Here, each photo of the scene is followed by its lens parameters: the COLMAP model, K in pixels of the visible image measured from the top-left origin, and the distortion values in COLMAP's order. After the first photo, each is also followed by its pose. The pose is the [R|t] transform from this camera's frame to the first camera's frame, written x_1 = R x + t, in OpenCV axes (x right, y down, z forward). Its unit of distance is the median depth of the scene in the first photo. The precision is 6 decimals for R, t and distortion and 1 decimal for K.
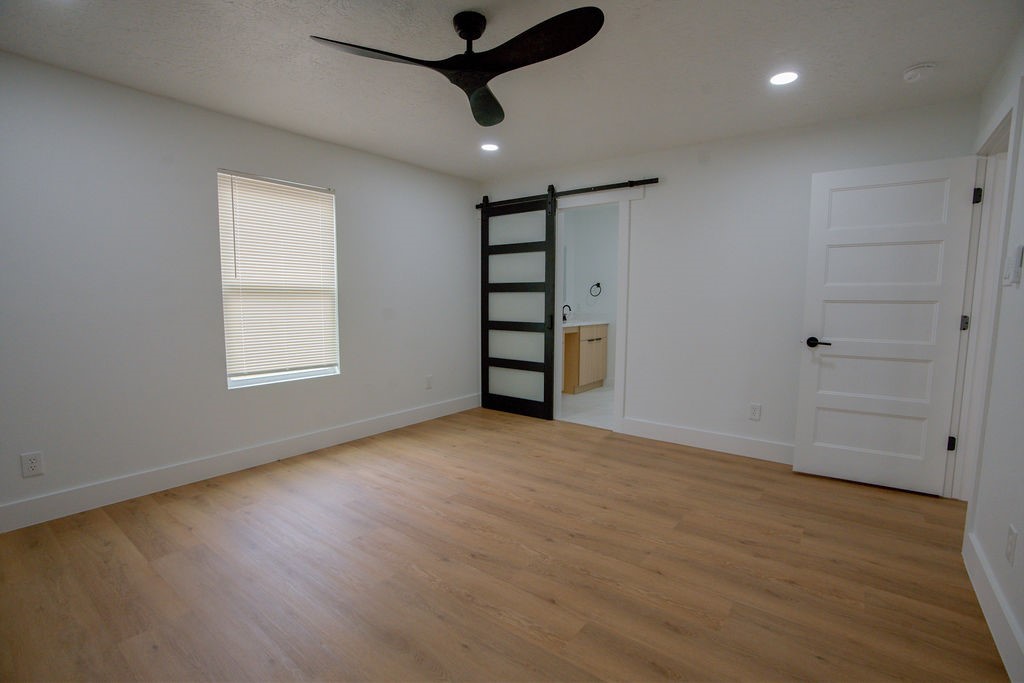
lens RADIAL K [[465.8, 0, 511.3], [0, 465.8, 350.8], [0, 0, 1]] dist [-0.063670, 0.025065]
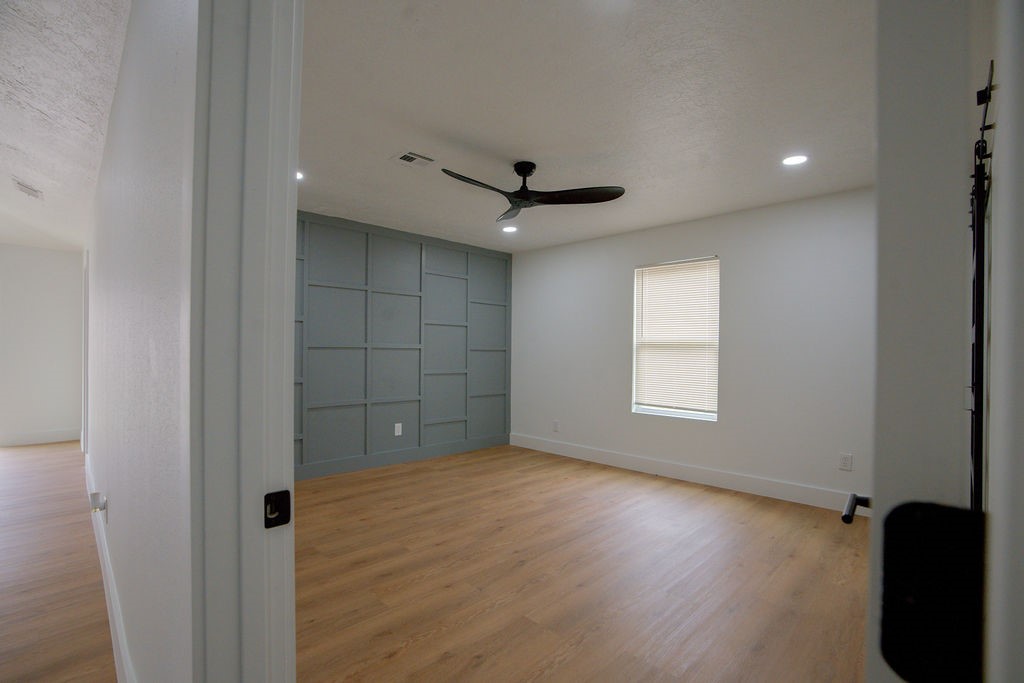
lens RADIAL K [[465.8, 0, 511.3], [0, 465.8, 350.8], [0, 0, 1]] dist [-0.063670, 0.025065]
pose [[-0.133600, -0.007190, -0.991009, 1.085097], [-0.116446, 0.993161, 0.008492, -0.095011], [0.984170, 0.116534, -0.133524, 0.935142]]
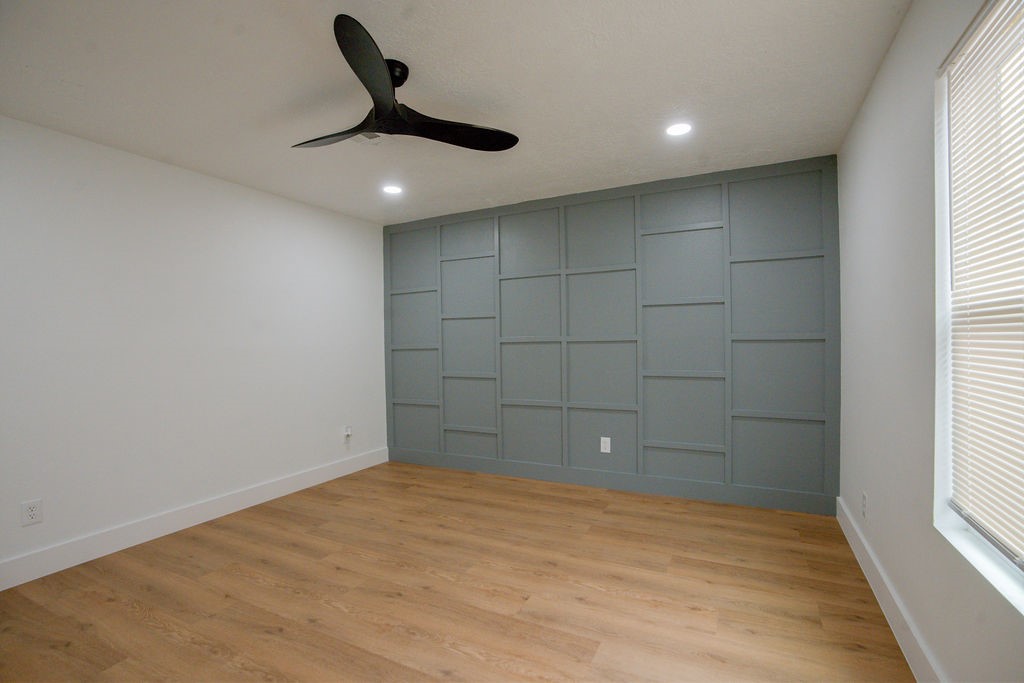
lens RADIAL K [[465.8, 0, 511.3], [0, 465.8, 350.8], [0, 0, 1]] dist [-0.063670, 0.025065]
pose [[-0.983559, 0.015759, -0.179899, -0.122870], [-0.005774, 0.992931, 0.118548, -0.174736], [0.180495, 0.117638, -0.976516, 1.593091]]
